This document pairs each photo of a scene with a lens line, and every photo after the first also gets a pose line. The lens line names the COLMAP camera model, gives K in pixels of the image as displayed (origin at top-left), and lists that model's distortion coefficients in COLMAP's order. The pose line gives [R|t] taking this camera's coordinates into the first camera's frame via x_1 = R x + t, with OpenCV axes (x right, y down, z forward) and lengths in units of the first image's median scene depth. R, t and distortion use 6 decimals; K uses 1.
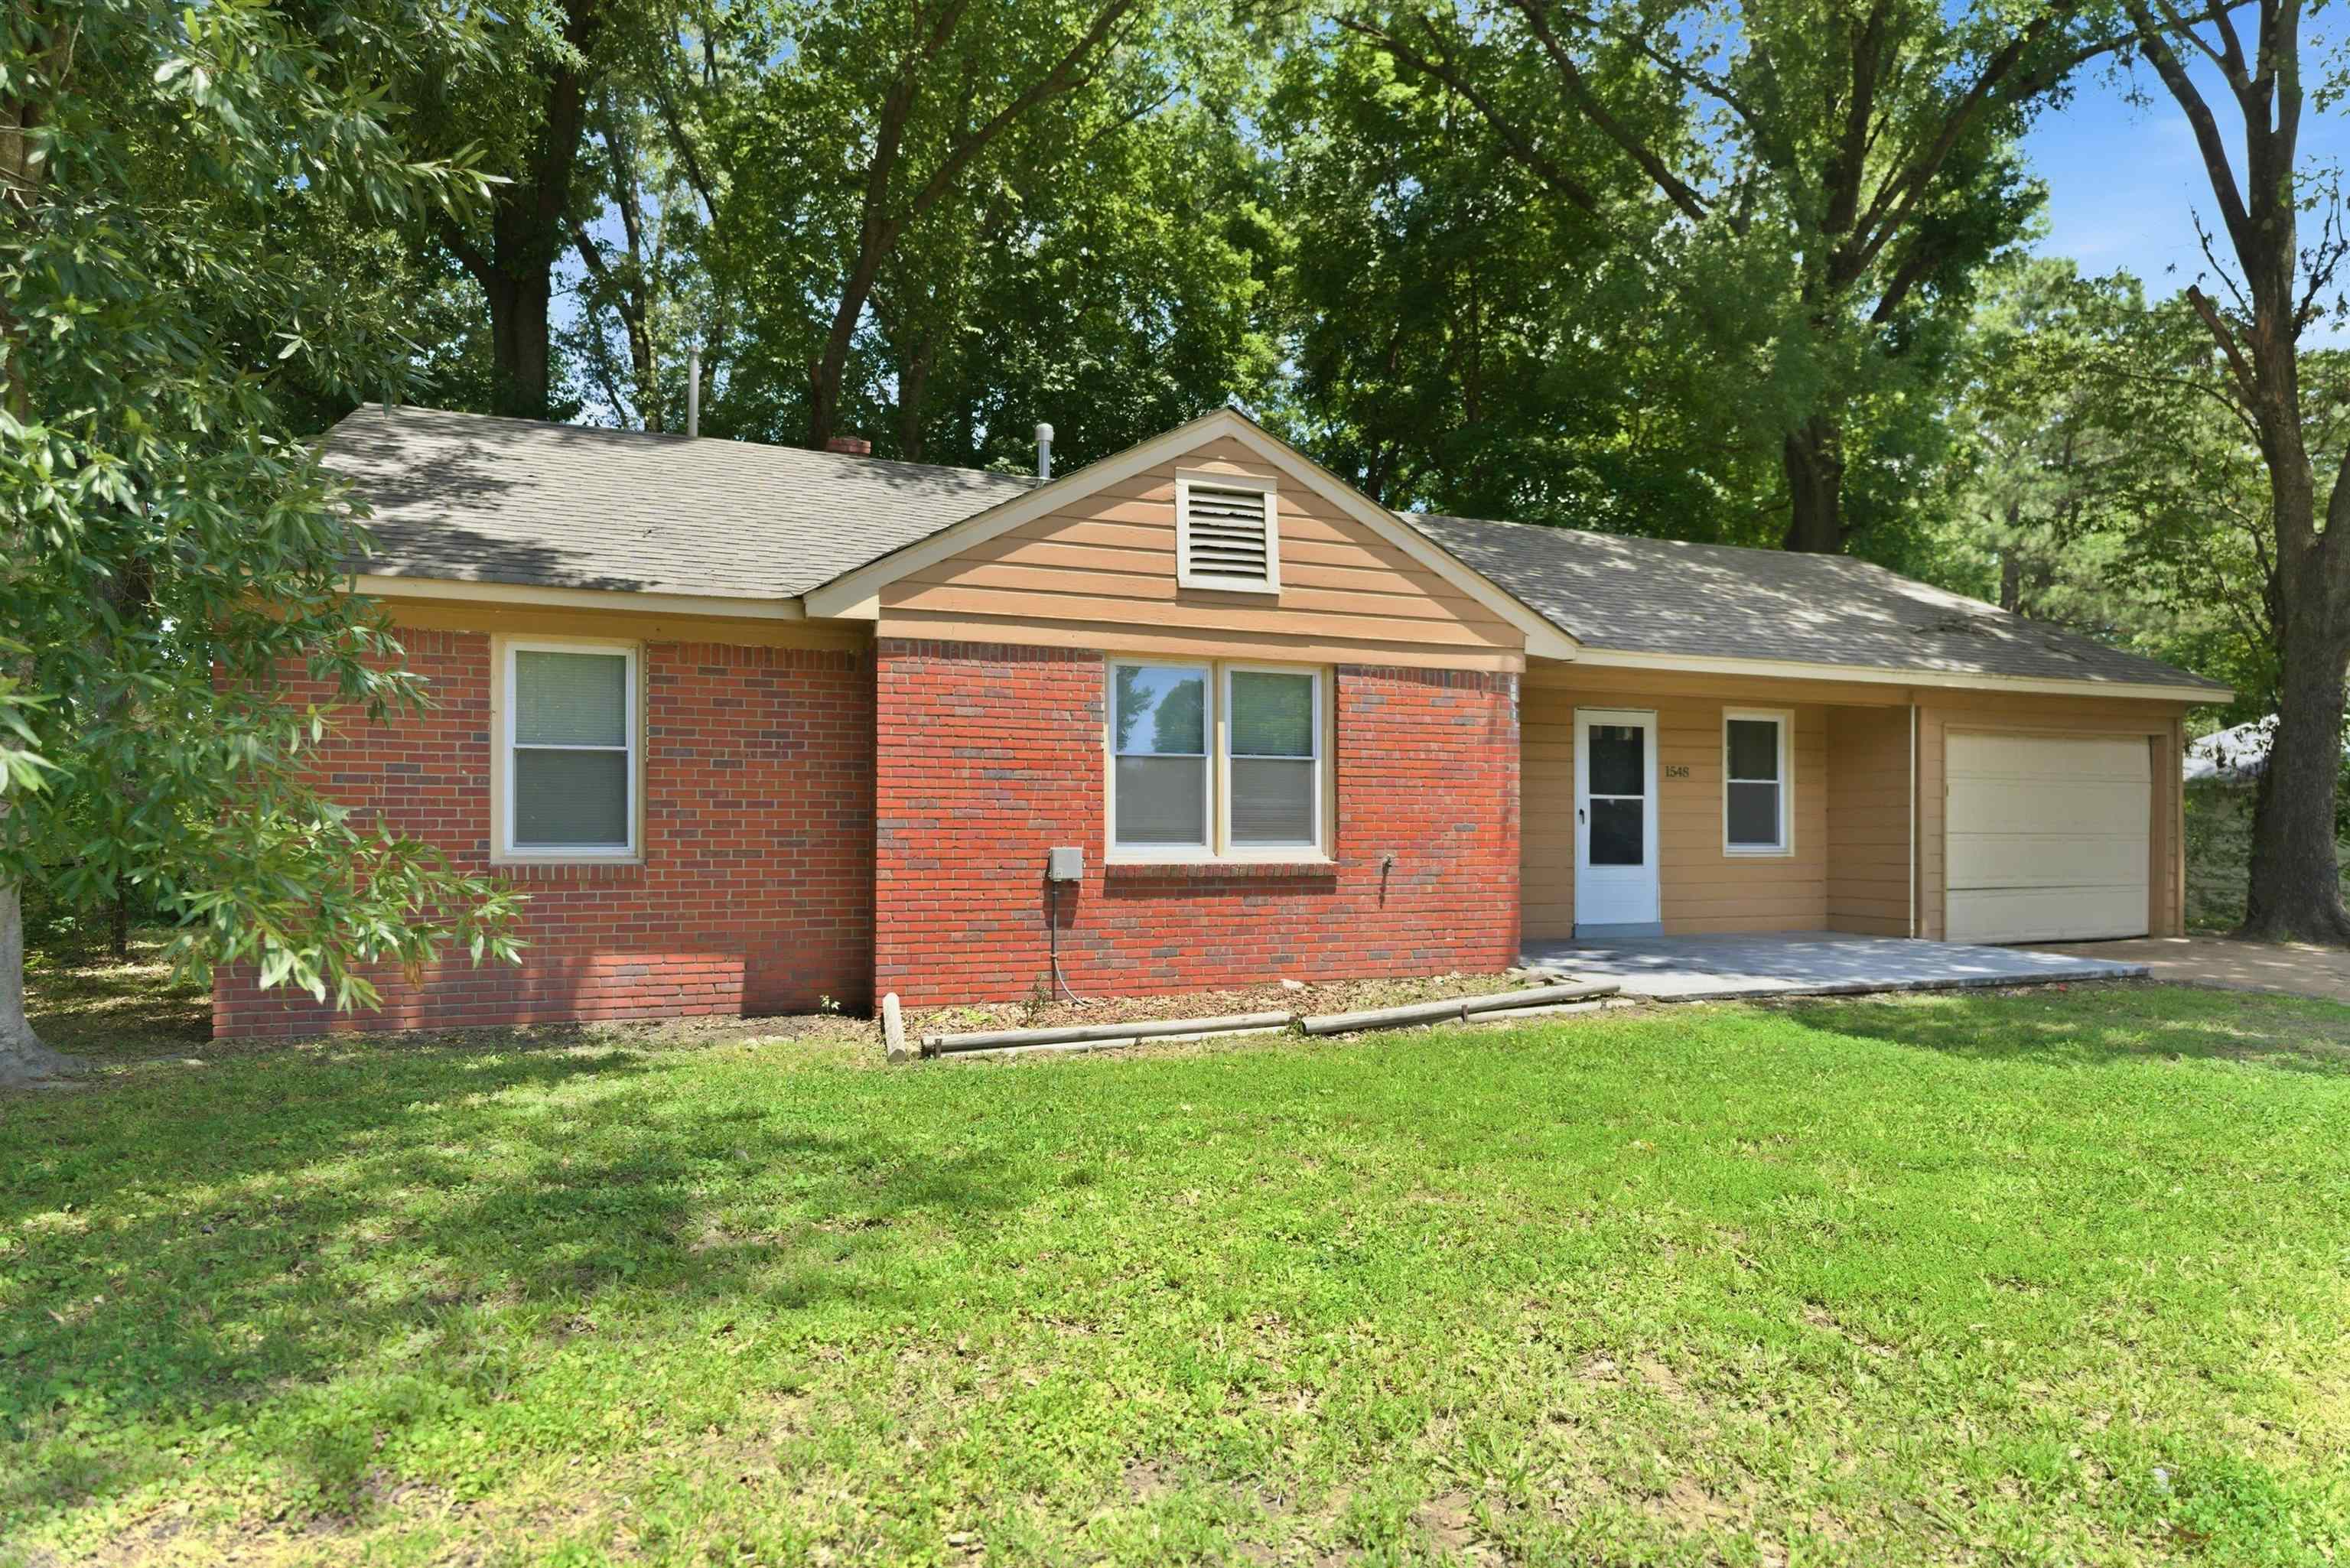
lens RADIAL K [[1300.9, 0, 1185.5], [0, 1300.9, 844.3], [0, 0, 1]] dist [0.003165, -0.001116]
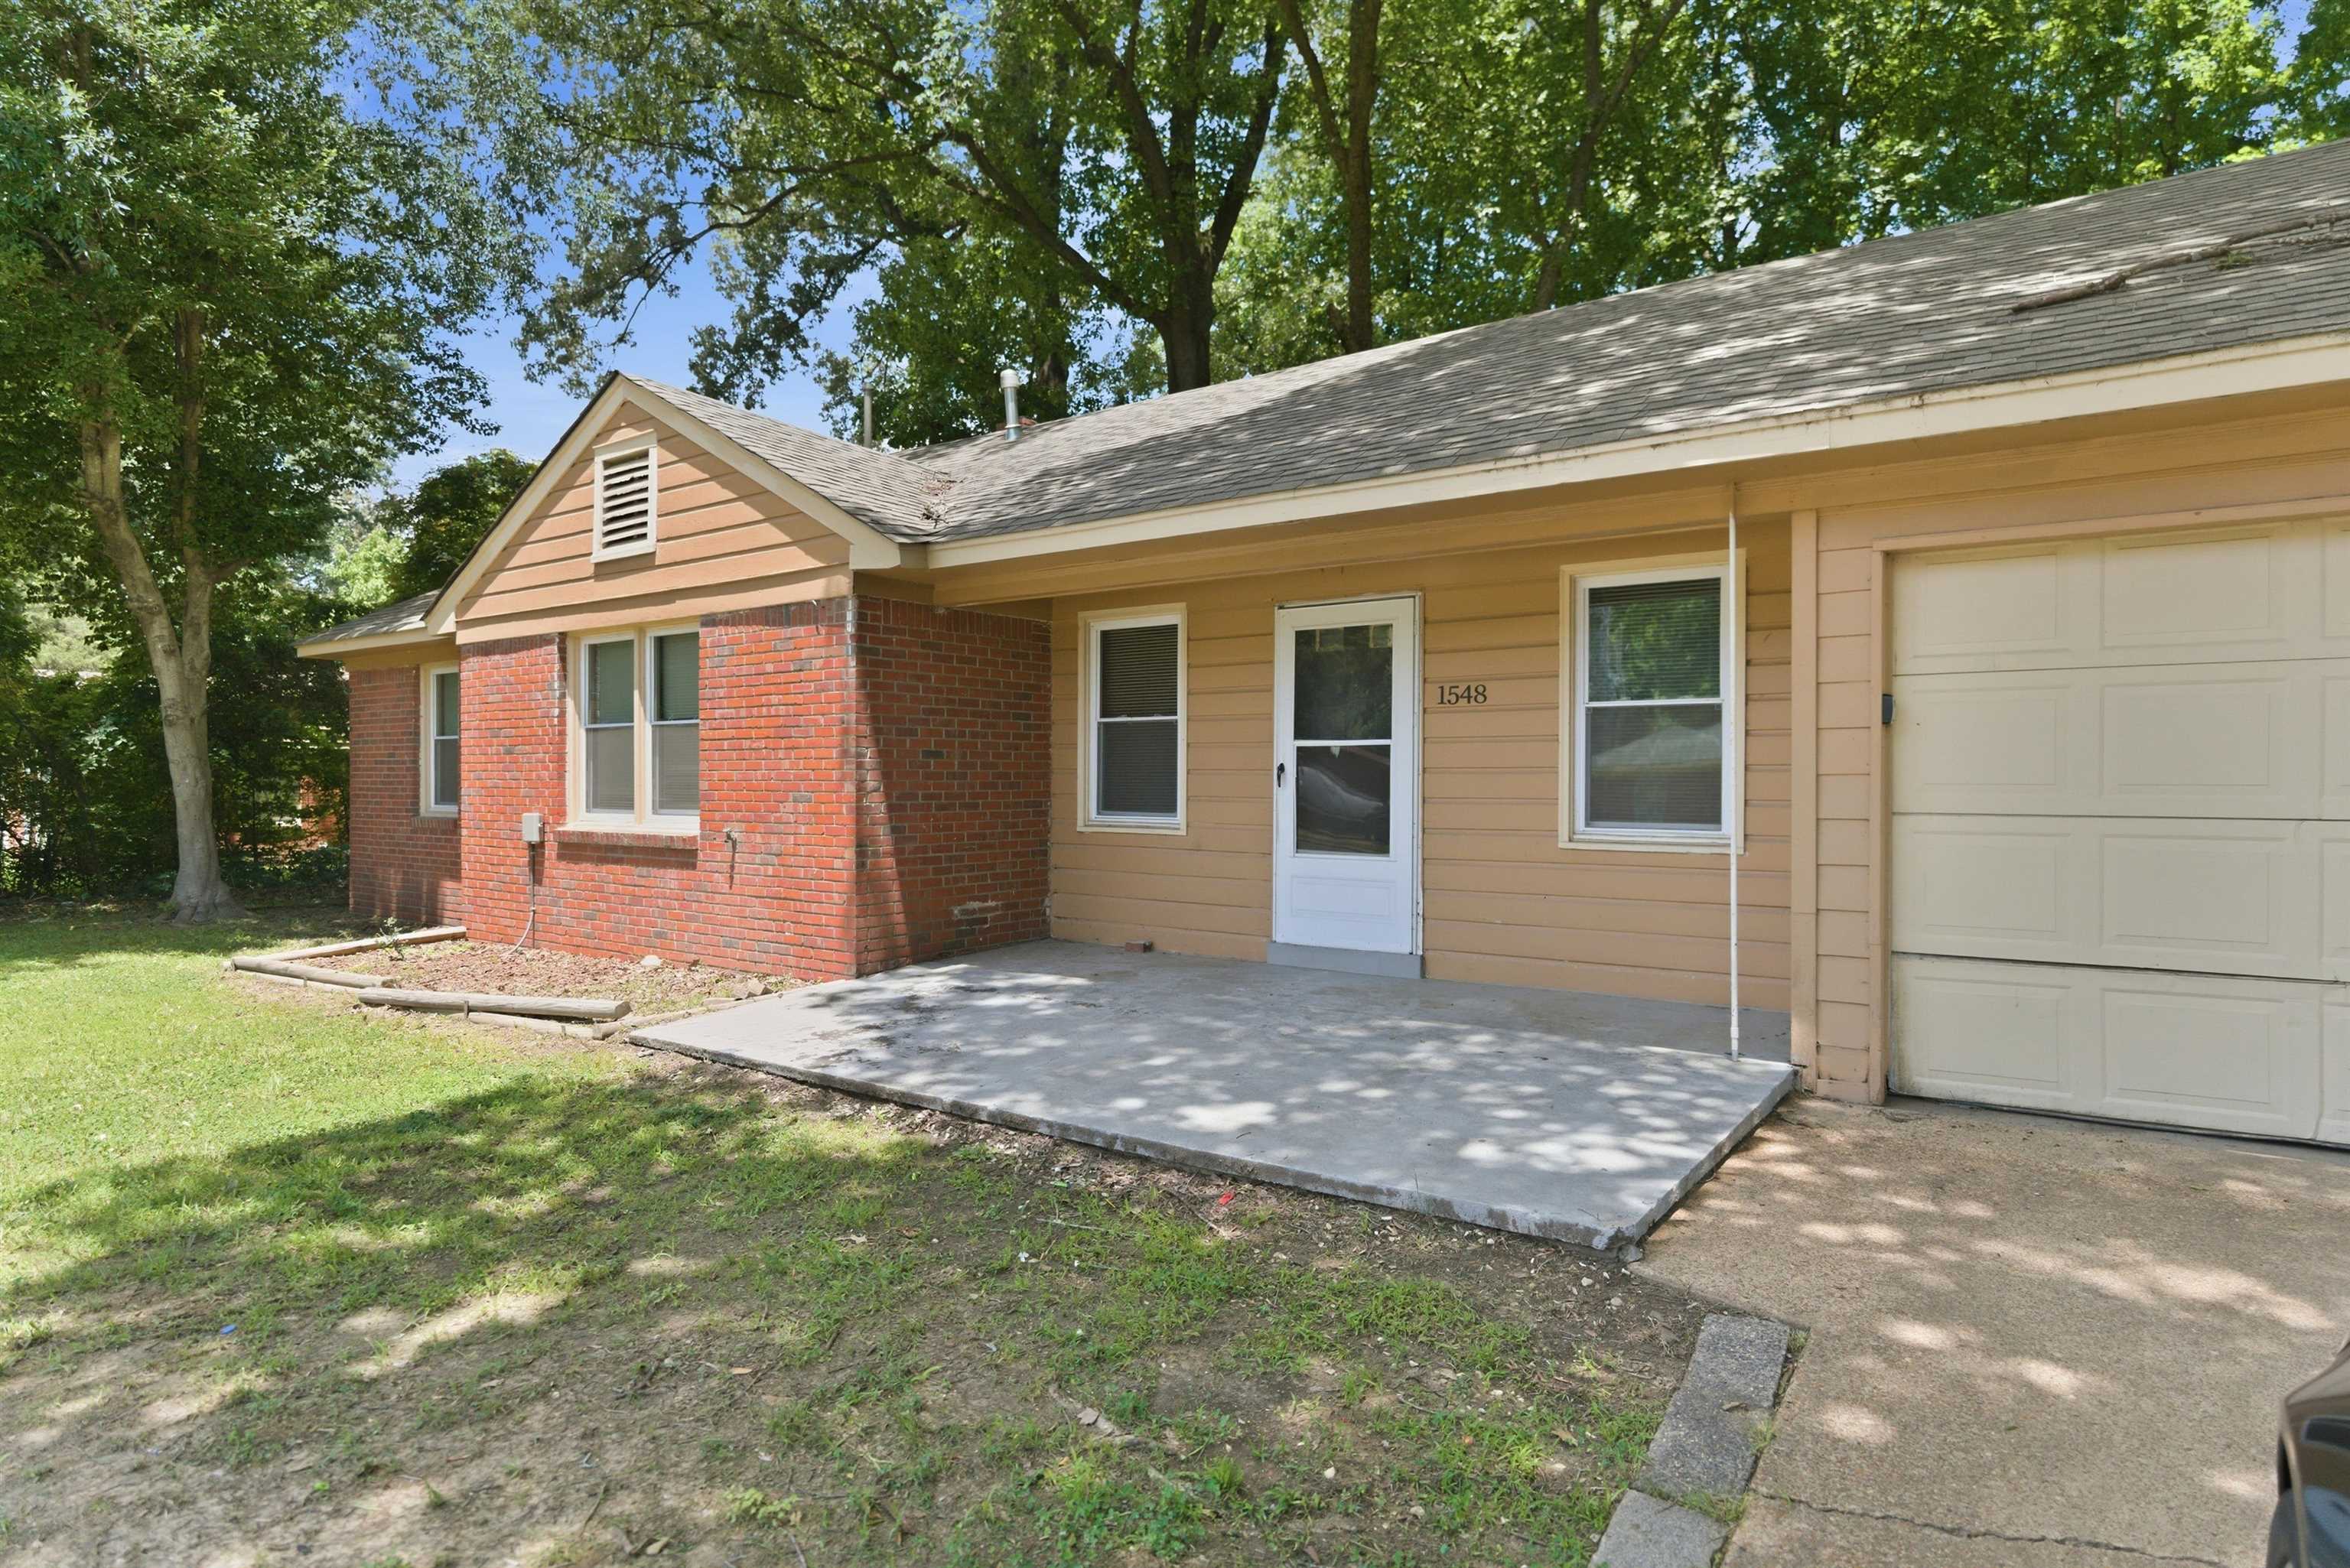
lens RADIAL K [[1300.9, 0, 1168.5], [0, 1300.9, 780.7], [0, 0, 1]] dist [0.003165, -0.001116]
pose [[0.543146, 0.002374, -0.839635, 1.049078], [0.000585, 0.999995, 0.003206, -0.026600], [0.839638, -0.002232, 0.543142, 0.776722]]
